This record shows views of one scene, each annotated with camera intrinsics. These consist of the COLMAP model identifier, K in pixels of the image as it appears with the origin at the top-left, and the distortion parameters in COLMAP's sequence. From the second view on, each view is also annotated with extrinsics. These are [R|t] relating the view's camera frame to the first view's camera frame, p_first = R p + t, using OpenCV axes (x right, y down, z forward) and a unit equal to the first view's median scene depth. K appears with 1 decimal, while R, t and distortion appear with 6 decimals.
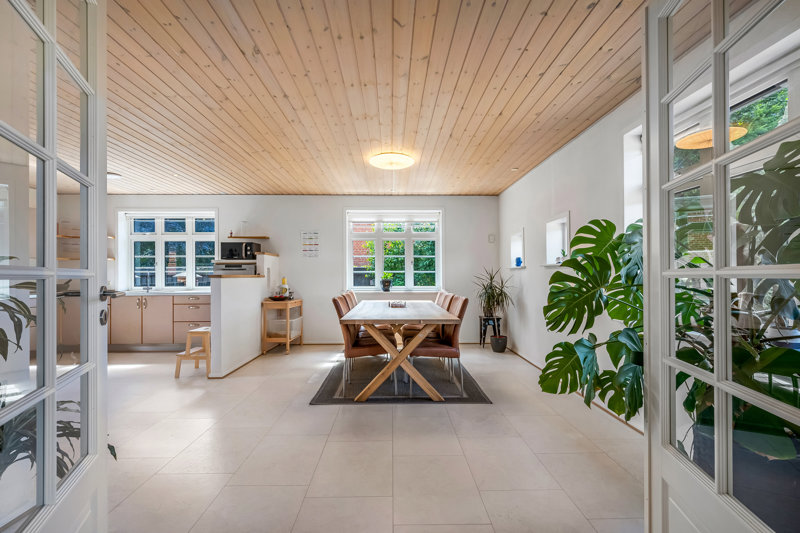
lens RADIAL K [[354.1, 0, 399.5], [0, 354.1, 274.9], [0, 0, 1]] dist [-0.000274, -0.000121]
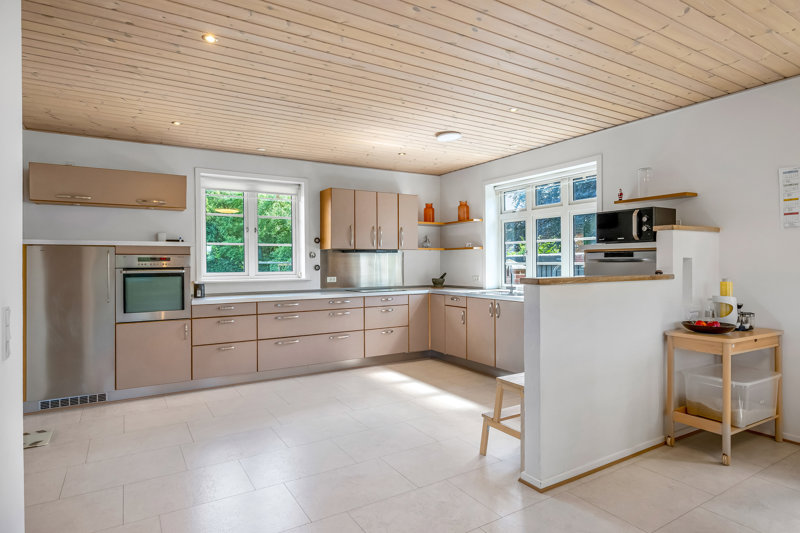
lens RADIAL K [[449.4, 0, 400.0], [0, 449.4, 266.5], [0, 0, 1]] dist [-0.001554, -0.000474]
pose [[0.501814, 0.008753, -0.864931, -0.046164], [0.005777, 0.999893, 0.013471, -0.017991], [0.864956, -0.011756, 0.501709, 0.362969]]
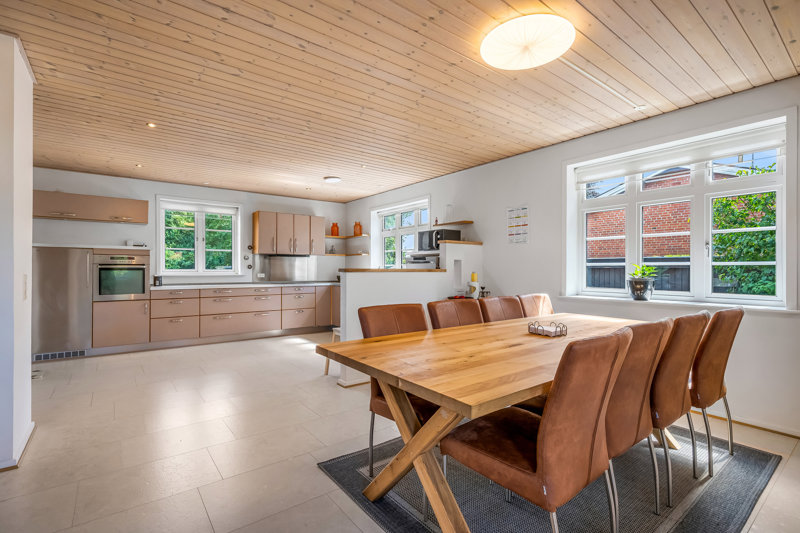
lens RADIAL K [[372.9, 0, 398.9], [0, 372.9, 270.8], [0, 0, 1]] dist [0.002009, -0.000122]
pose [[0.590501, 0.009009, -0.806987, 0.216664], [-0.002877, 0.999955, 0.009058, -0.002388], [0.807032, -0.003027, 0.590500, 0.389878]]
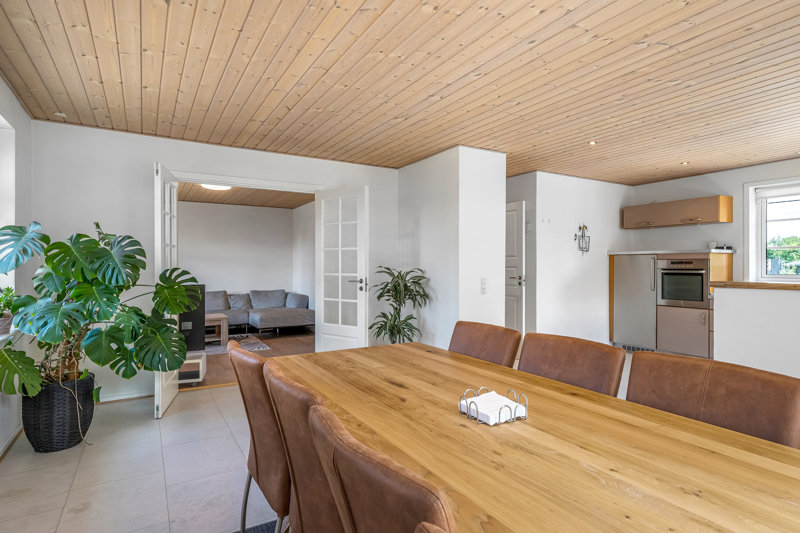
lens RADIAL K [[437.4, 0, 399.3], [0, 437.4, 263.9], [0, 0, 1]] dist [-0.000536, -0.000216]
pose [[-0.873243, 0.002070, -0.487280, 0.158023], [0.005875, 0.999963, -0.006282, -0.017260], [0.487249, -0.008349, -0.873223, 0.929296]]
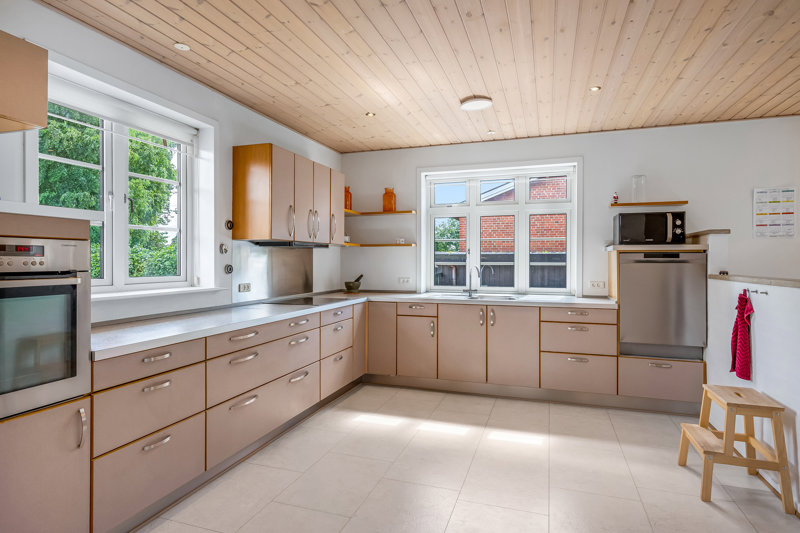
lens RADIAL K [[437.4, 0, 399.3], [0, 437.4, 263.9], [0, 0, 1]] dist [-0.000536, -0.000216]
pose [[0.939155, 0.007173, -0.343417, -0.570321], [-0.004024, 0.999943, 0.009881, -0.017221], [0.343469, -0.007898, 0.939131, 0.225467]]
